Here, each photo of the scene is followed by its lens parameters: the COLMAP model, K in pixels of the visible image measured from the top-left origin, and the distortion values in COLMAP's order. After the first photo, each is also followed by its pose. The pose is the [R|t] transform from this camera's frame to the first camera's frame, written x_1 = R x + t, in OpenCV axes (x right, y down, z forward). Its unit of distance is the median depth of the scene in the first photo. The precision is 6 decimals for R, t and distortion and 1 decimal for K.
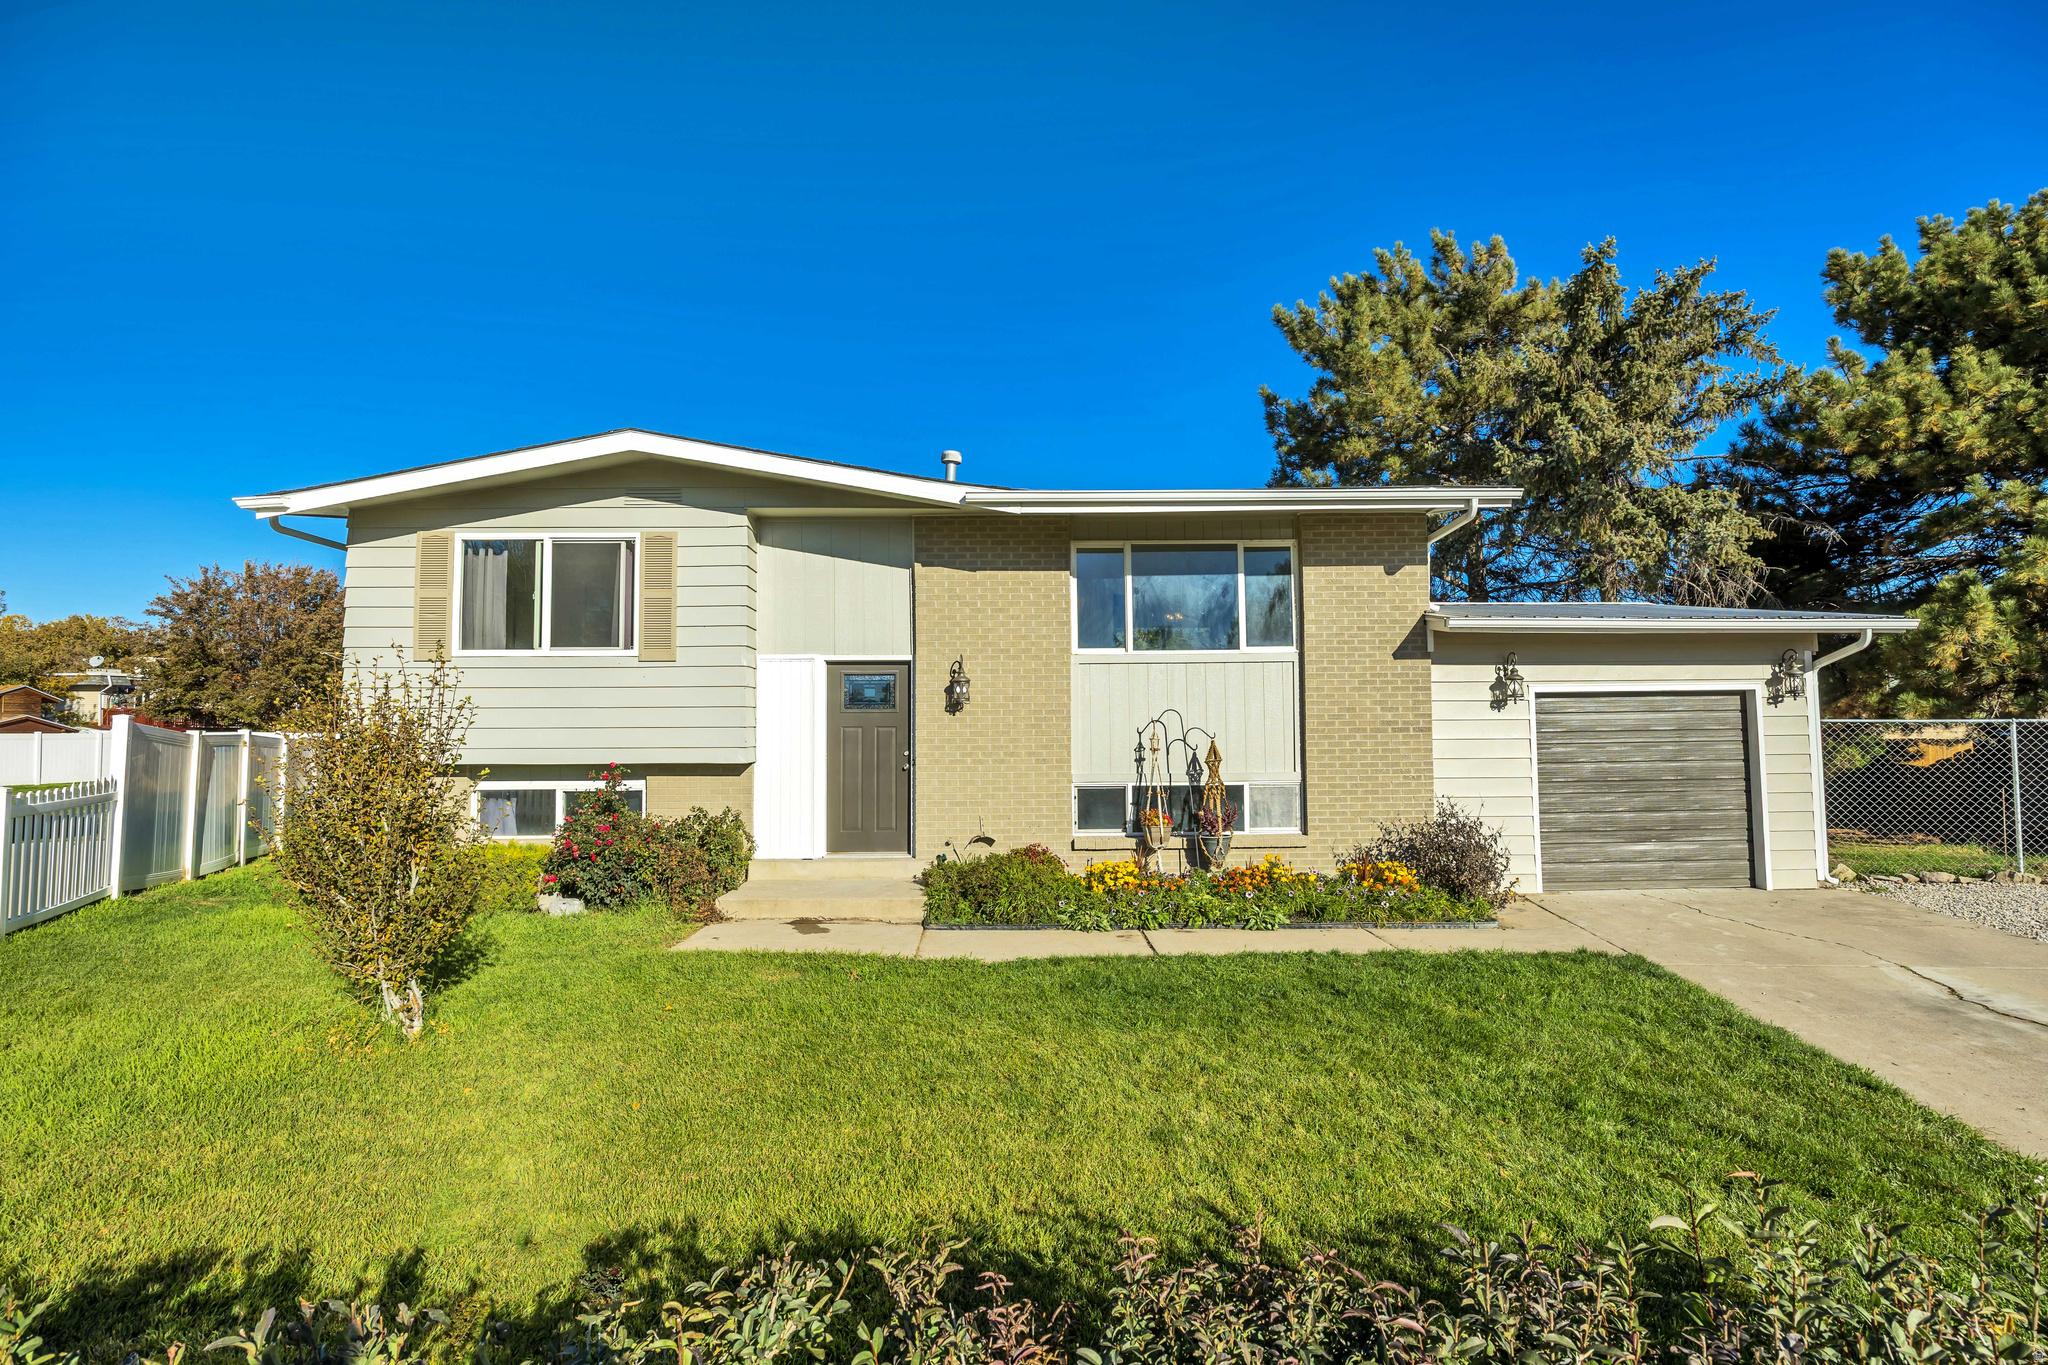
lens RADIAL K [[1025.6, 0, 1021.9], [0, 1025.6, 676.2], [0, 0, 1]] dist [-0.027178, 0.021864]
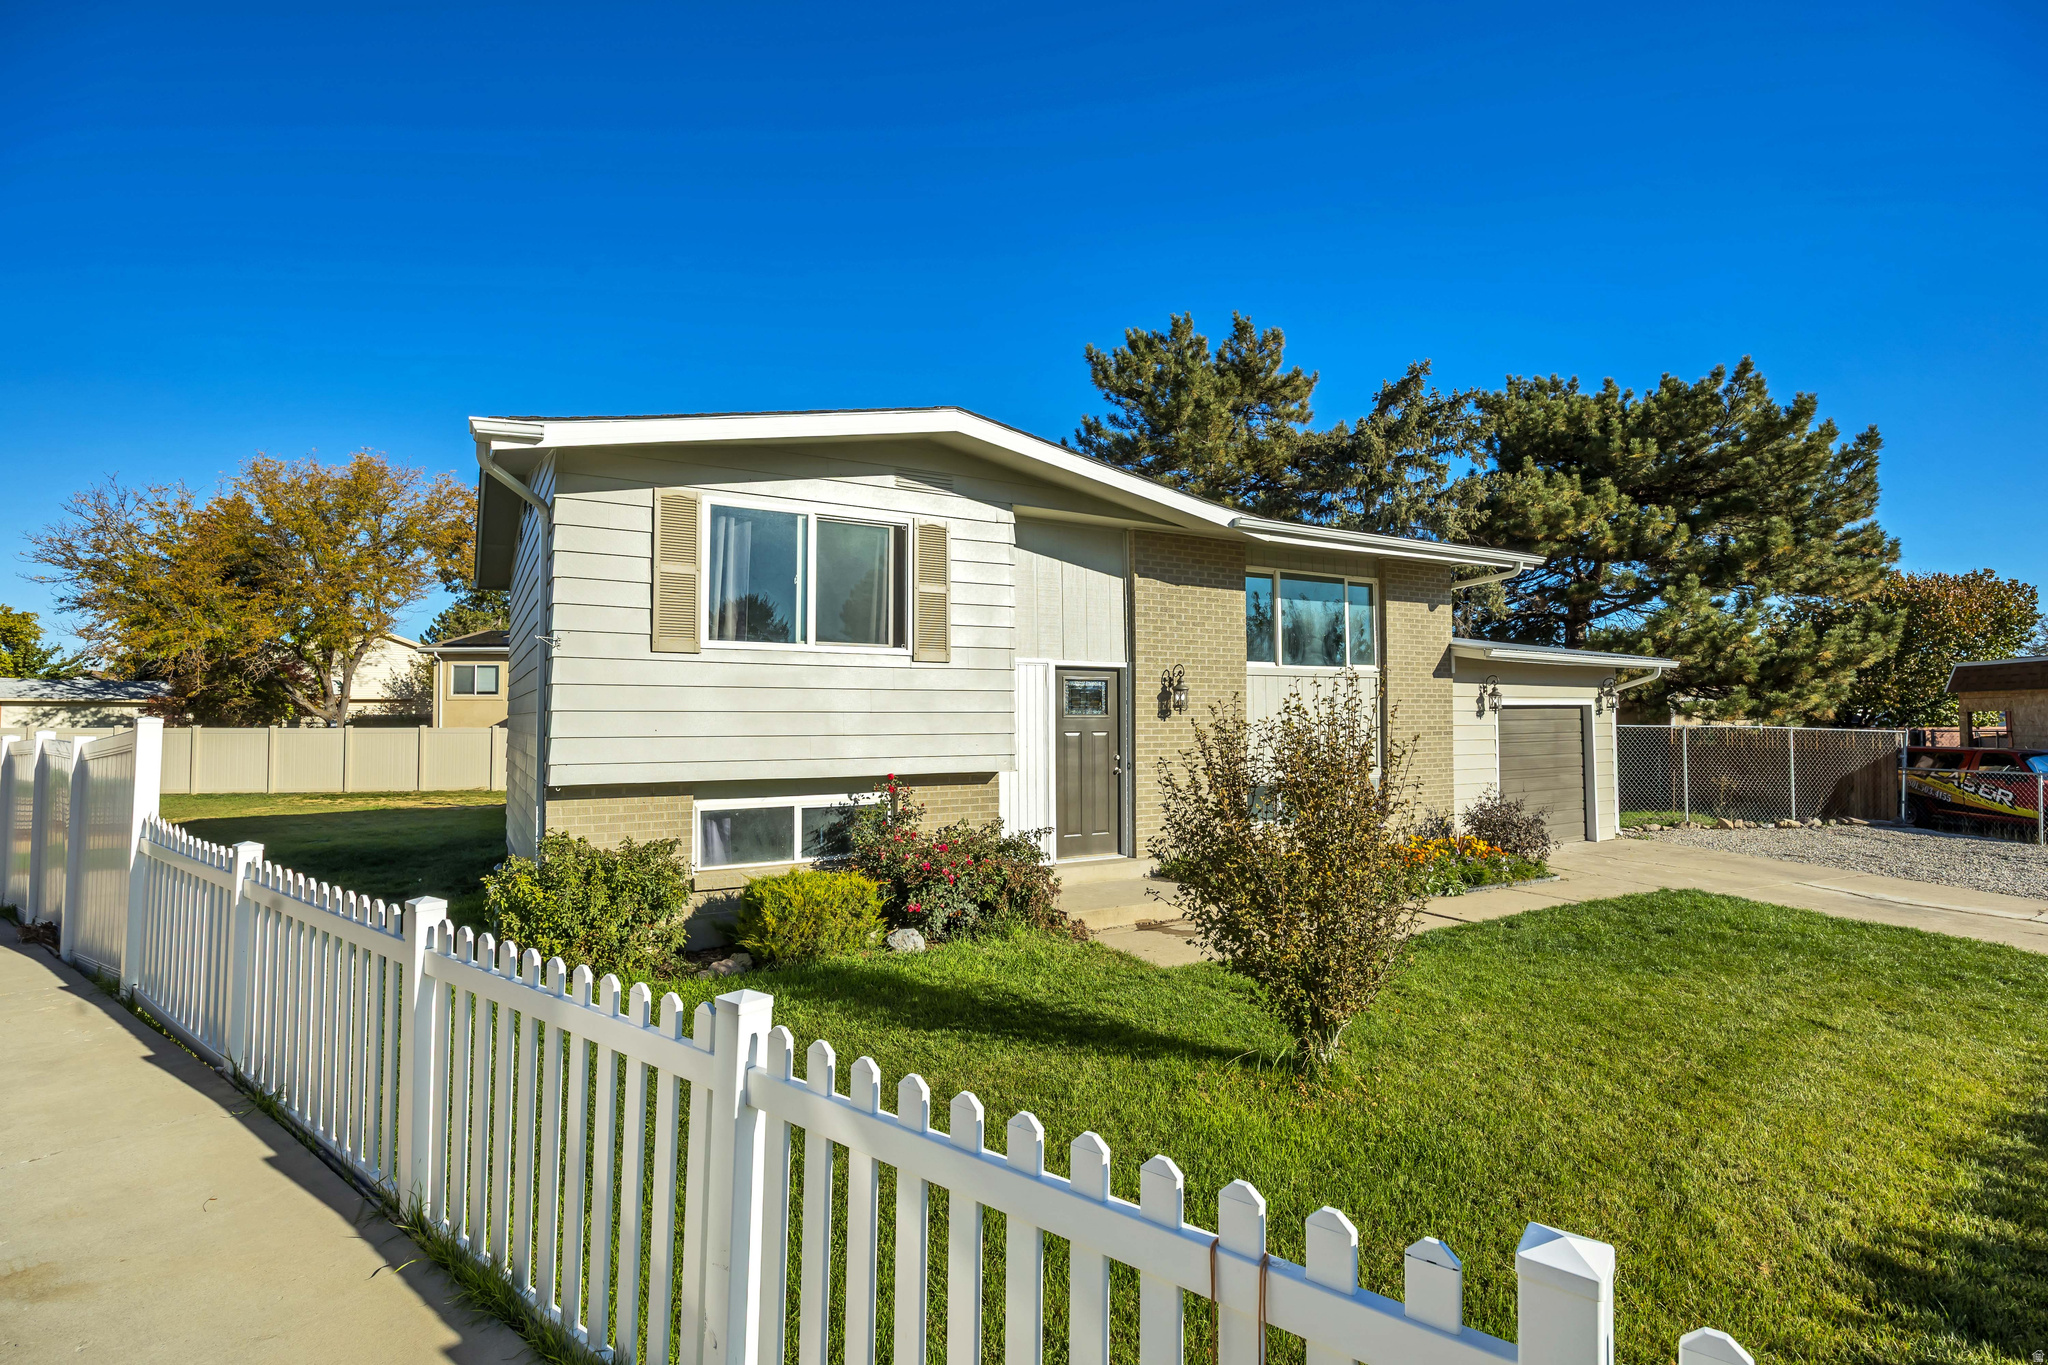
lens RADIAL K [[983.2, 0, 1024.0], [0, 983.2, 682.5], [0, 0, 1]] dist [-0.000404, -0.000436]
pose [[0.868723, 0.022135, 0.494803, -0.693972], [-0.032848, 0.999376, 0.012965, -0.010160], [-0.494207, -0.027516, 0.868909, 0.186697]]
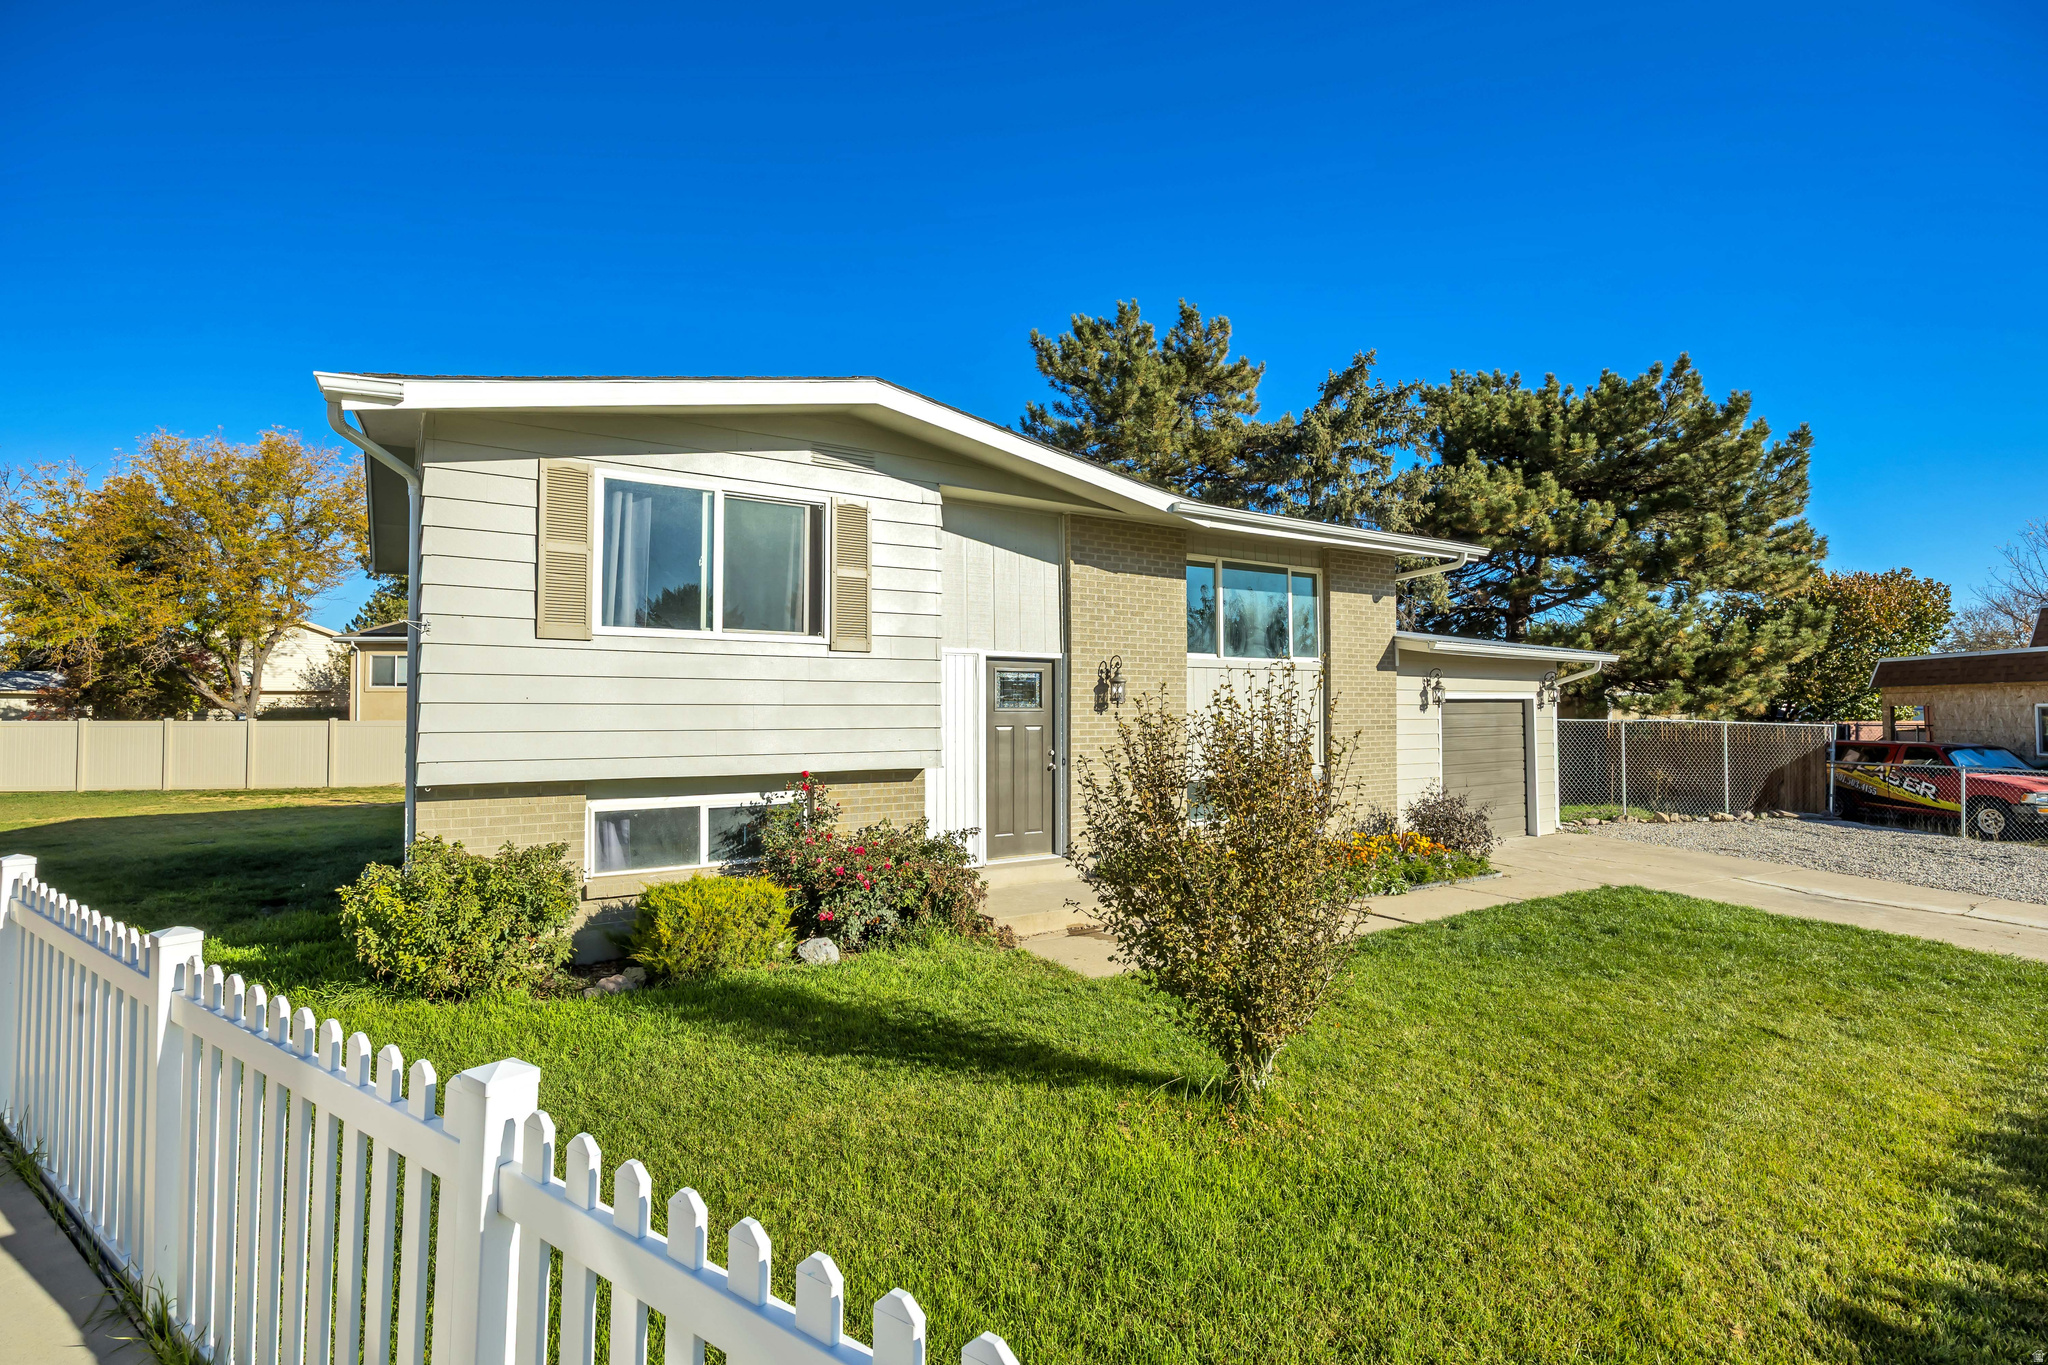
lens RADIAL K [[983.2, 0, 1024.0], [0, 983.2, 682.5], [0, 0, 1]] dist [-0.000404, -0.000436]
pose [[0.843093, 0.021065, 0.537355, -0.651734], [-0.036406, 0.999176, 0.017951, -0.008505], [-0.536534, -0.034697, 0.843165, 0.218832]]
